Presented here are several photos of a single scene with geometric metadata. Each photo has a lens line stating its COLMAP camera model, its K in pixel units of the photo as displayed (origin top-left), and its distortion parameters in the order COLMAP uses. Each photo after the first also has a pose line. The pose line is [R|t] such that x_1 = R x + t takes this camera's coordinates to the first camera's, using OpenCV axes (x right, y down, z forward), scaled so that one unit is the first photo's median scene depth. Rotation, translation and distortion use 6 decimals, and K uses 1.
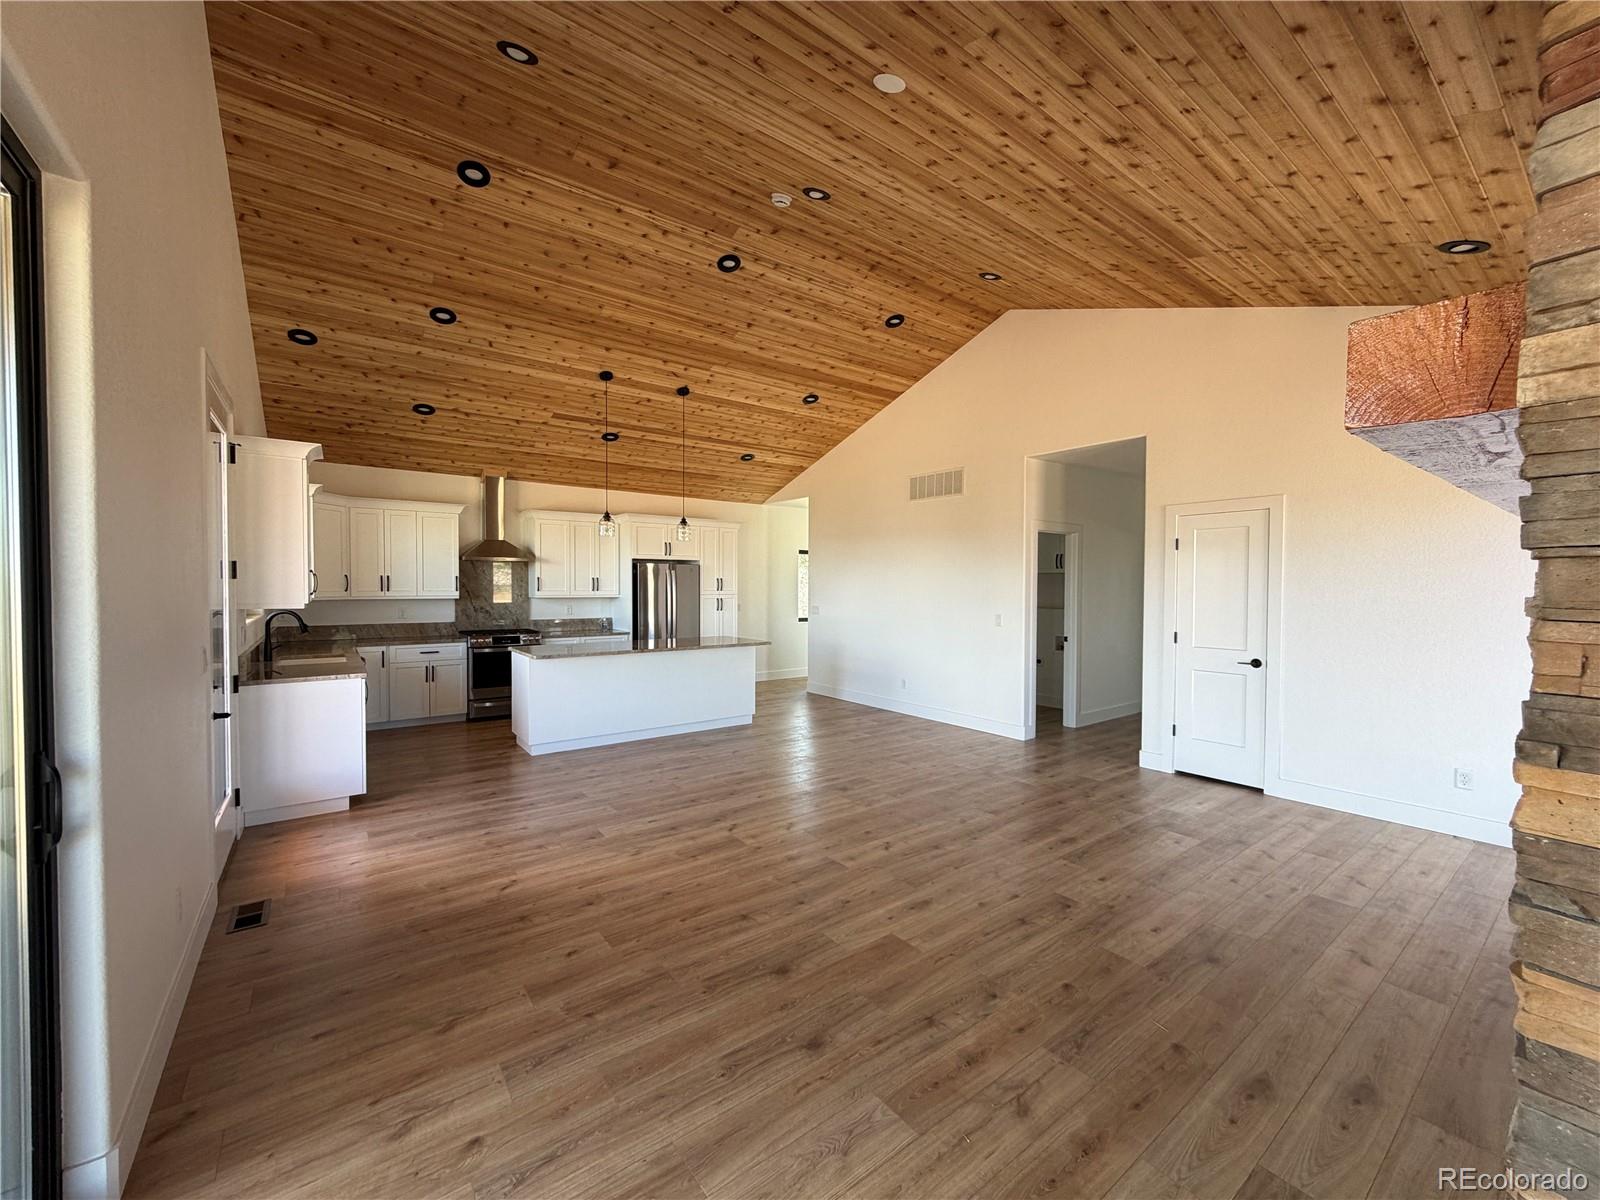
lens RADIAL K [[642.5, 0, 800.0], [0, 642.5, 600.0], [0, 0, 1]] dist [-0.000645, -0.000005]
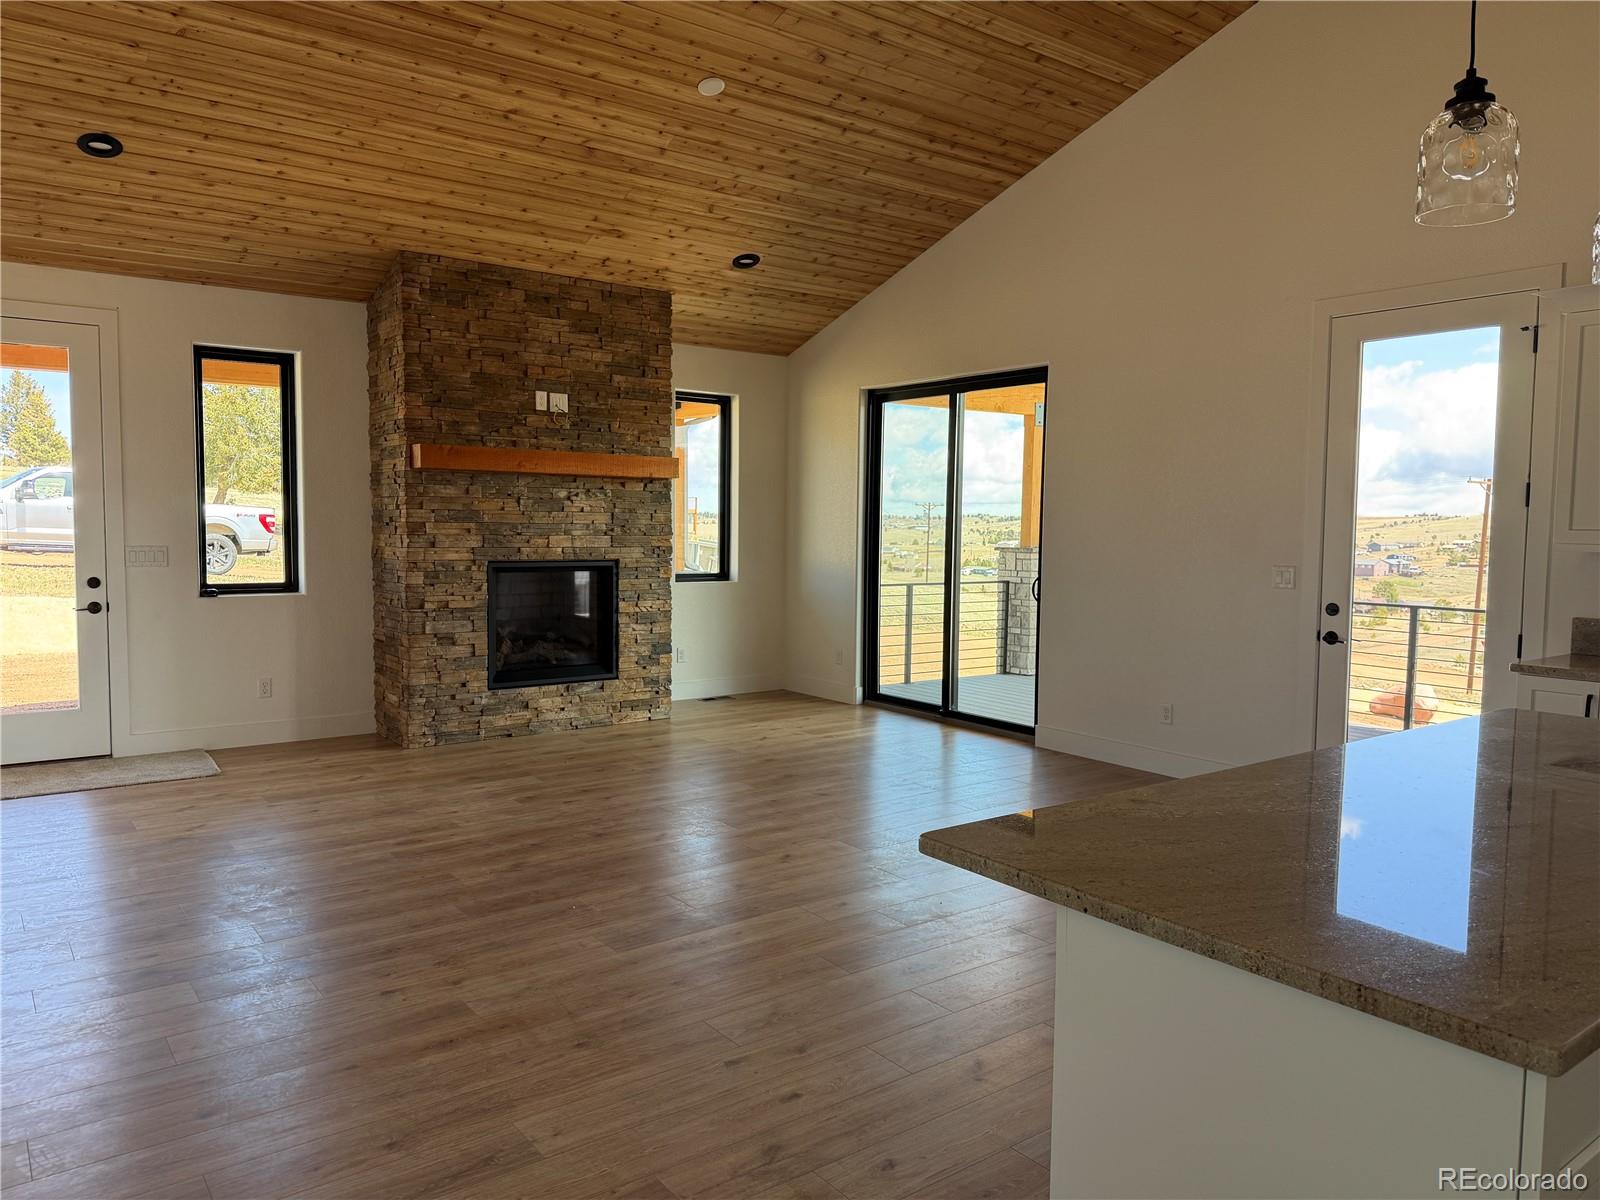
lens RADIAL K [[1133.4, 0, 800.0], [0, 1133.4, 600.0], [0, 0, 1]] dist [0.131175, -0.274217]
pose [[-0.999821, -0.016329, -0.009593, -0.009428], [-0.017181, 0.995163, 0.096727, -0.025329], [0.007967, 0.096874, -0.995265, 1.431485]]
